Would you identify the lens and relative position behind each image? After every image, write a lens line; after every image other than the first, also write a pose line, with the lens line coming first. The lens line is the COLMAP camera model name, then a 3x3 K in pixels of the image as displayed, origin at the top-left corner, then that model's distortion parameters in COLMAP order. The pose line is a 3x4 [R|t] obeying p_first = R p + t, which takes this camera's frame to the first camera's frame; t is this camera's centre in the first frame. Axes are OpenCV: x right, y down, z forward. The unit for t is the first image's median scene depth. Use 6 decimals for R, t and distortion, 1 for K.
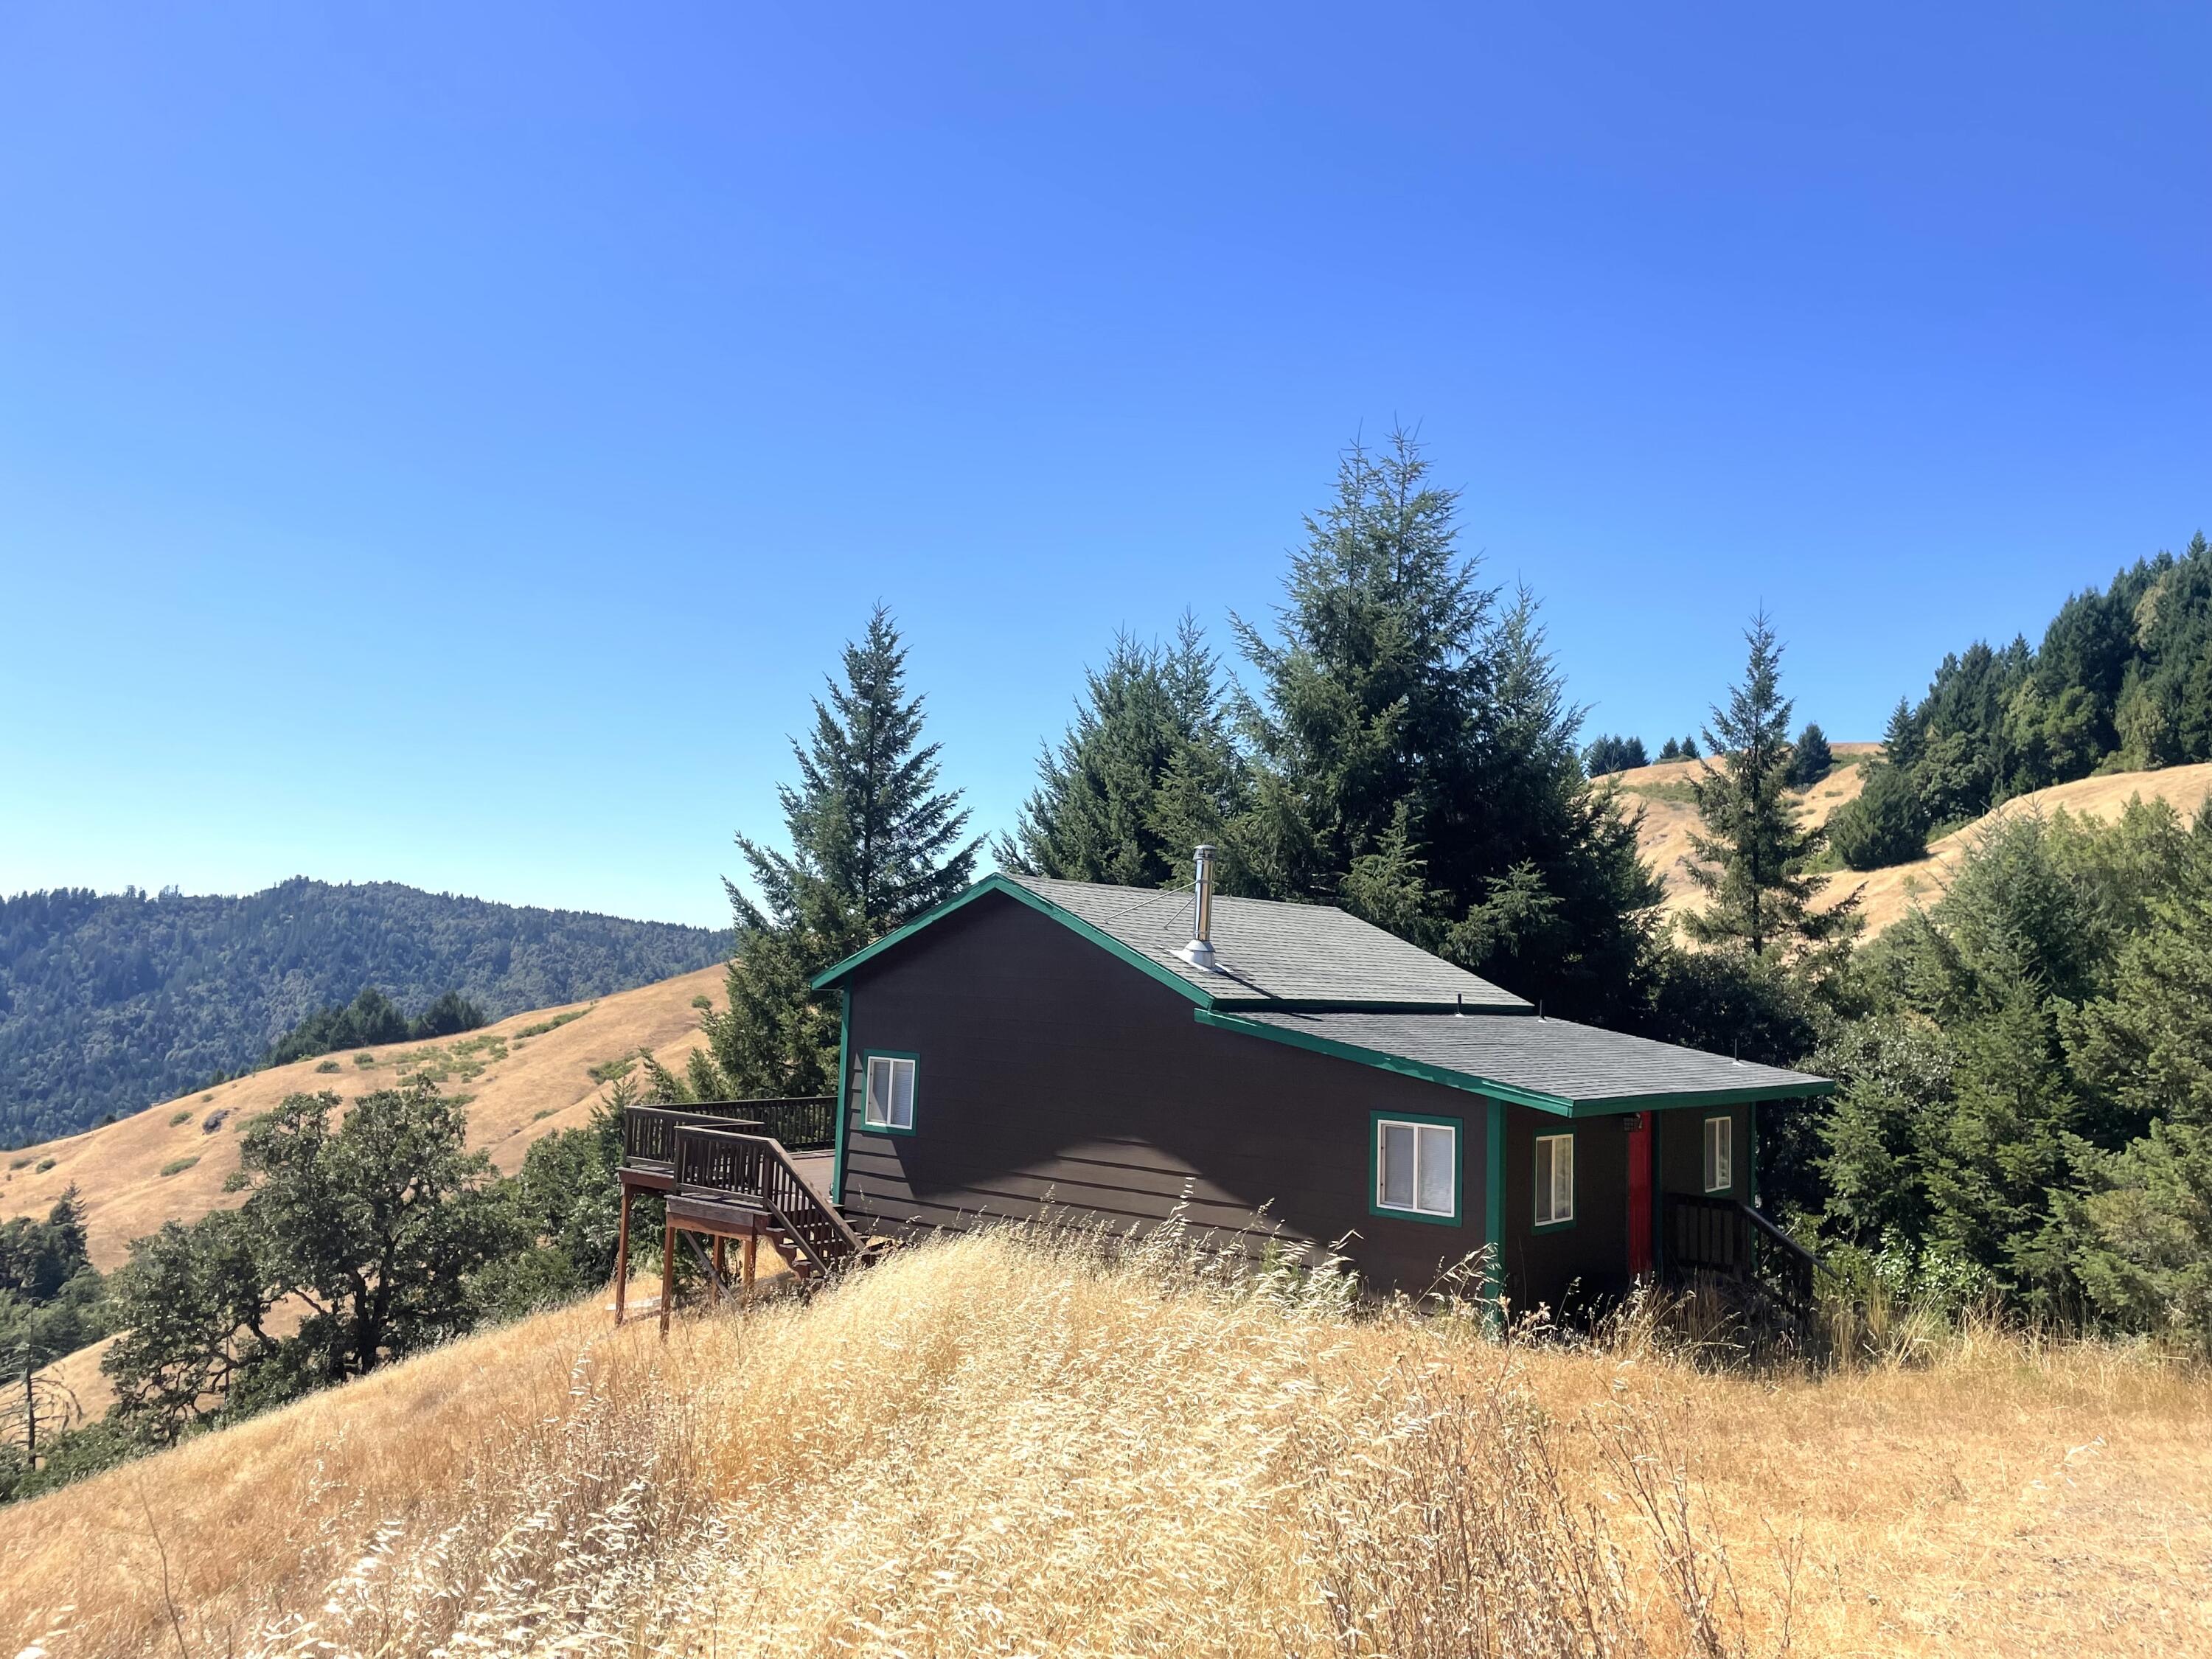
lens RADIAL K [[1667.0, 0, 1105.9], [0, 1667.0, 815.7], [0, 0, 1]] dist [0.087714, -0.114212]
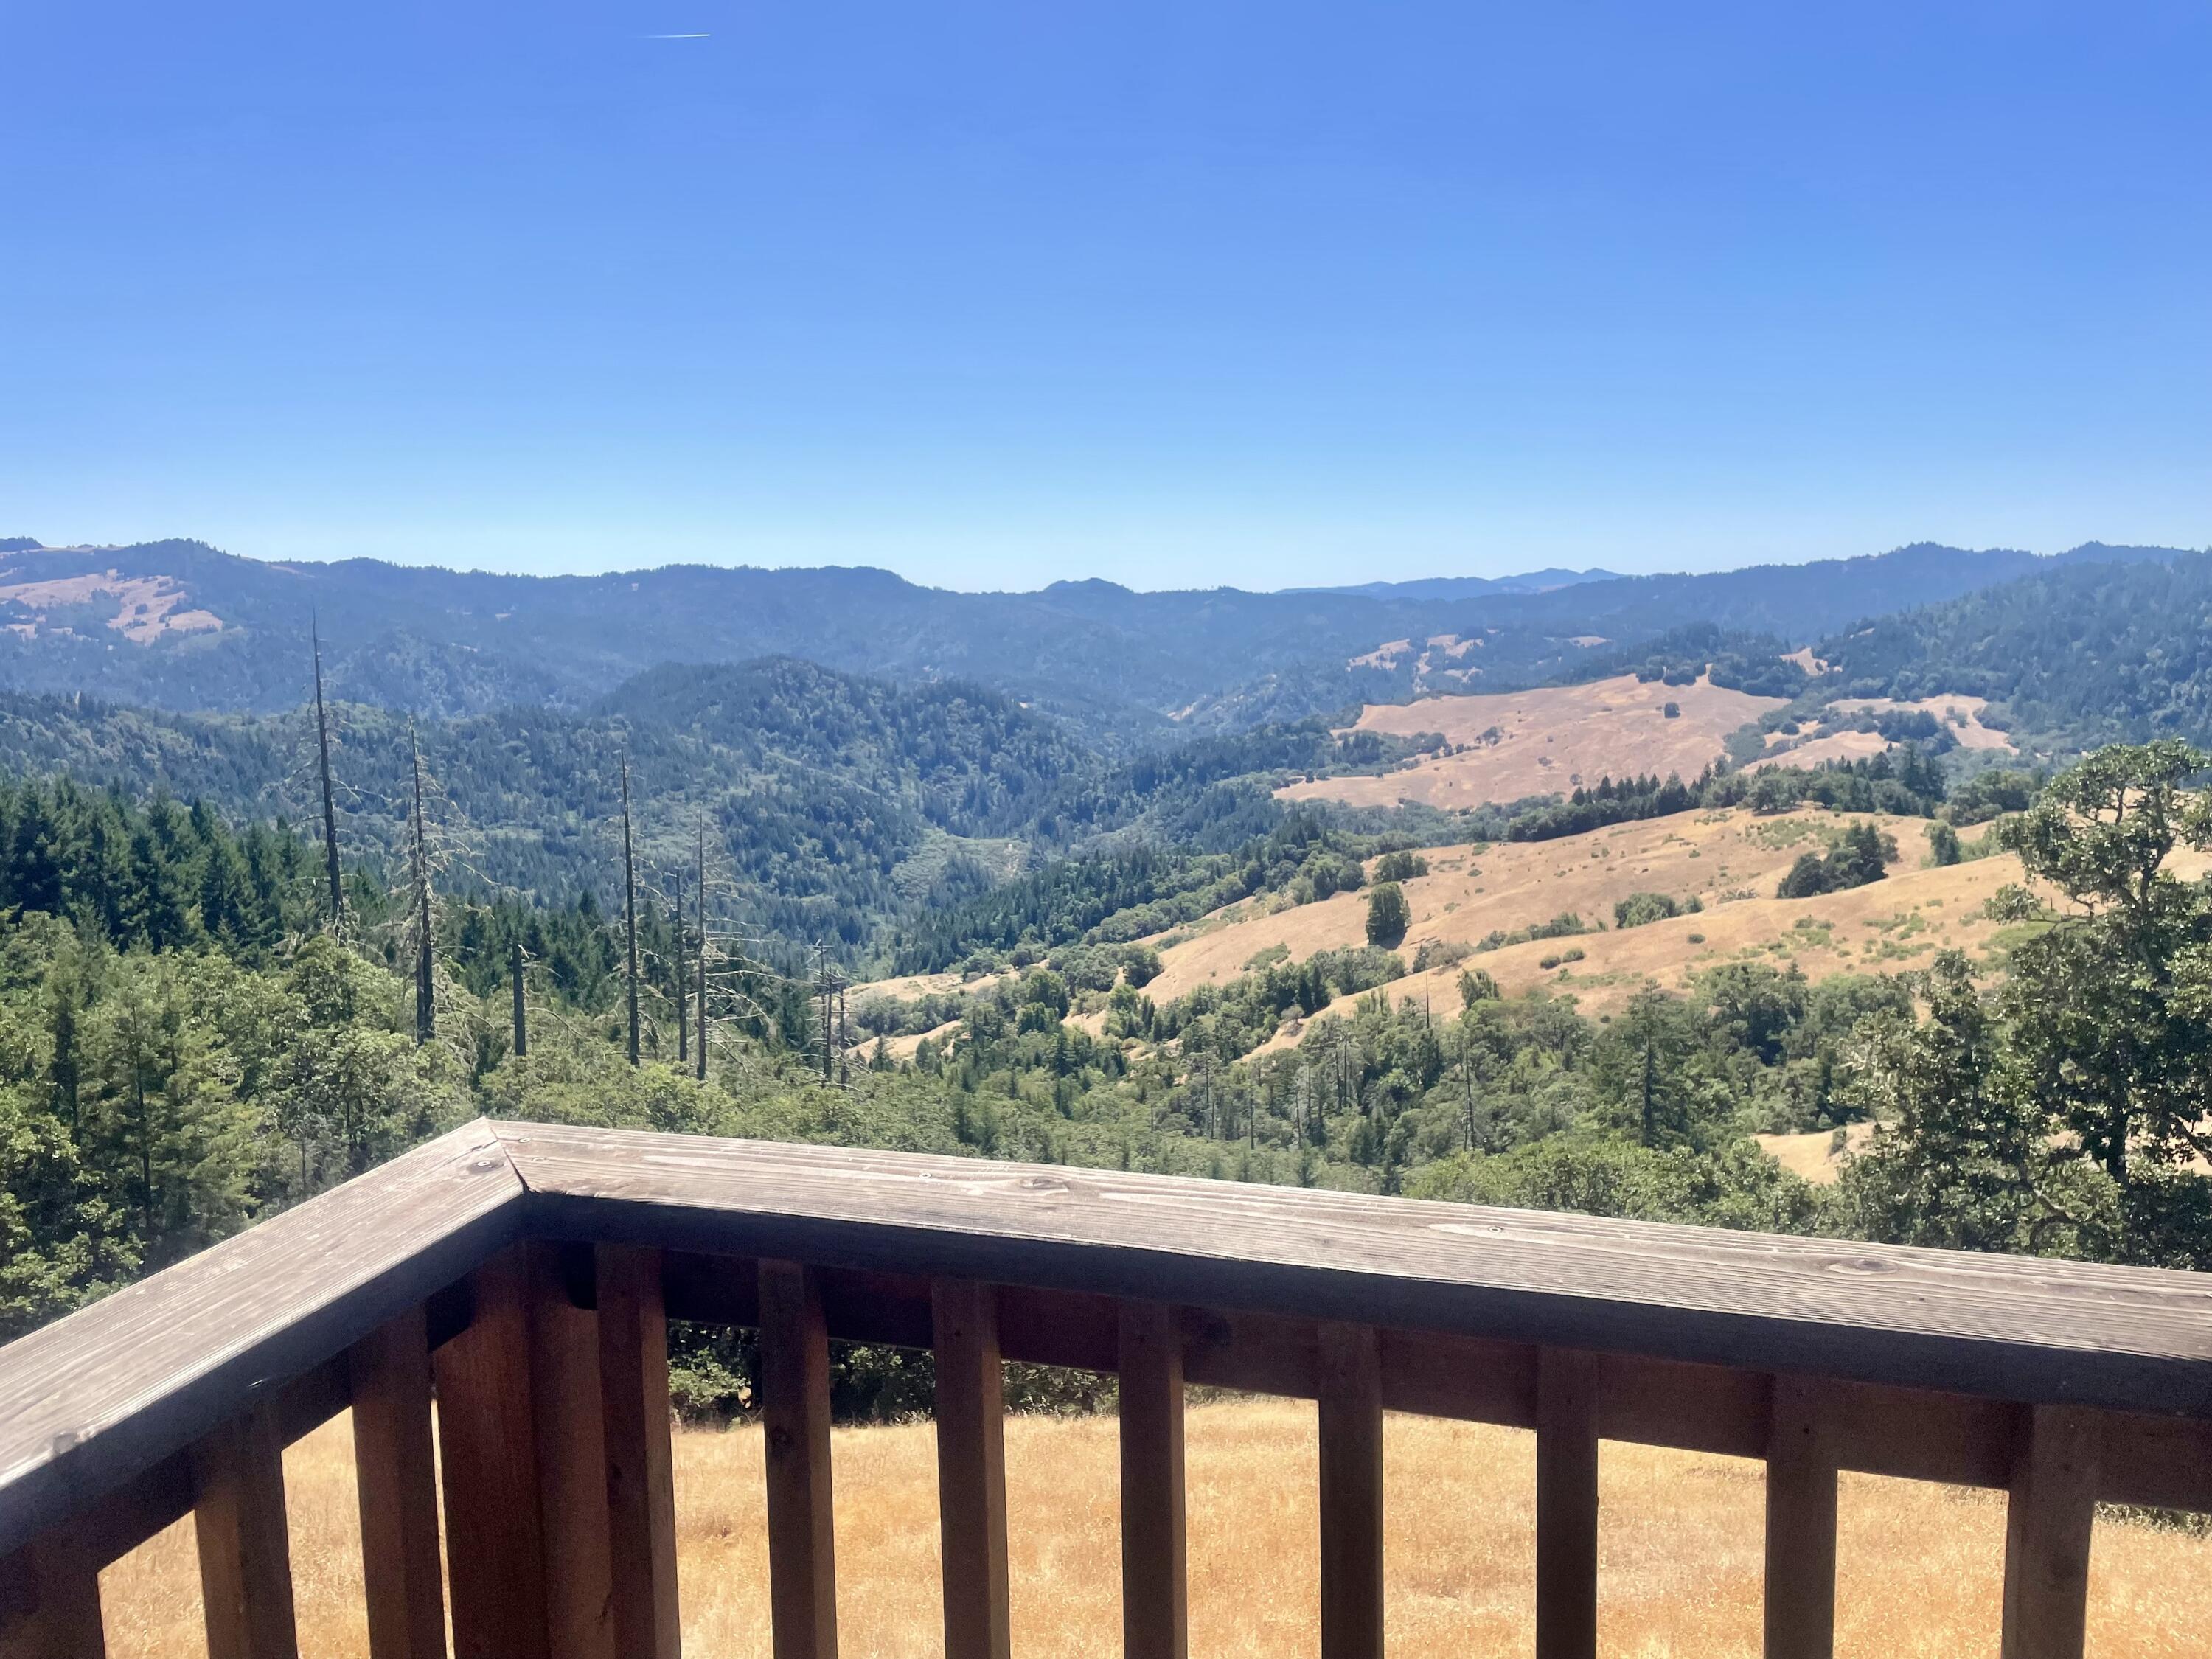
lens RADIAL K [[1667.0, 0, 1091.7], [0, 1667.0, 811.1], [0, 0, 1]] dist [0.087714, -0.114212]
pose [[0.371593, 0.073180, -0.925507, -0.131376], [0.117598, 0.985149, 0.125112, 0.090015], [0.920918, -0.155328, 0.357469, 0.564818]]
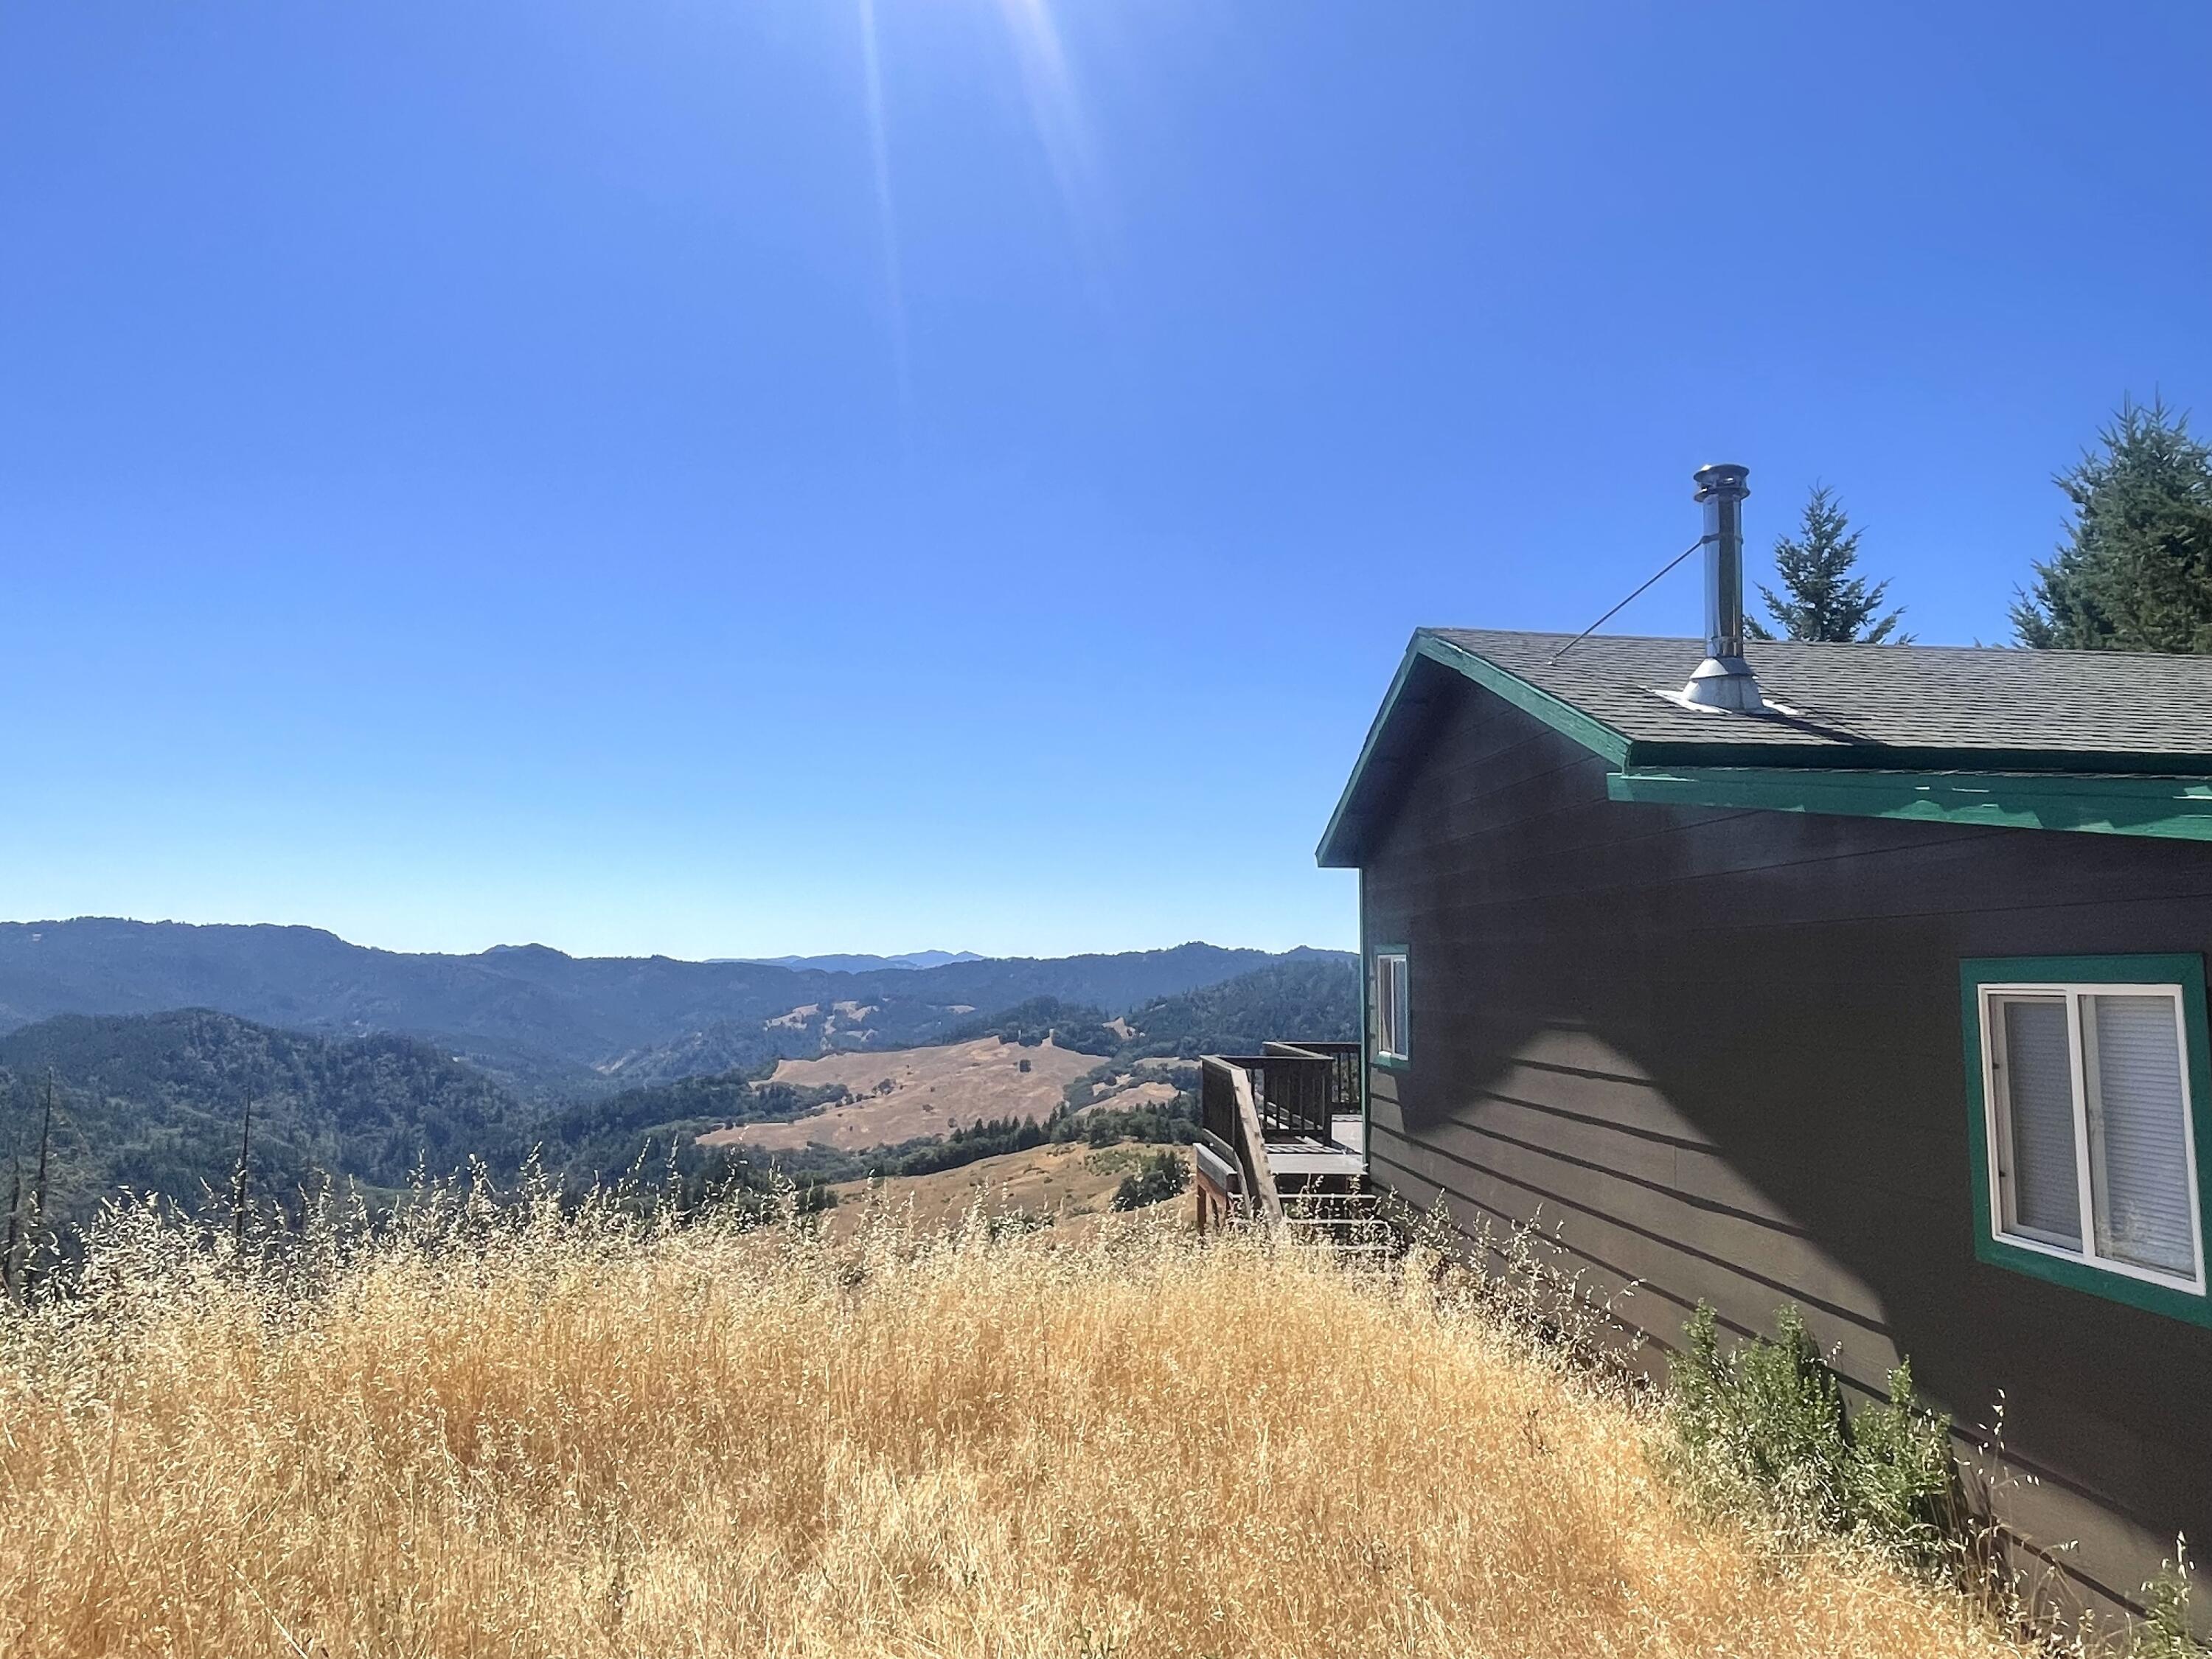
lens RADIAL K [[1399.3, 0, 1121.5], [0, 1399.3, 811.1], [0, 0, 1]] dist [-0.007482, -0.002683]
pose [[0.704556, -0.109168, -0.701201, 0.093416], [0.081399, 0.994007, -0.072966, 0.058807], [0.704965, -0.005669, 0.709220, 0.259446]]
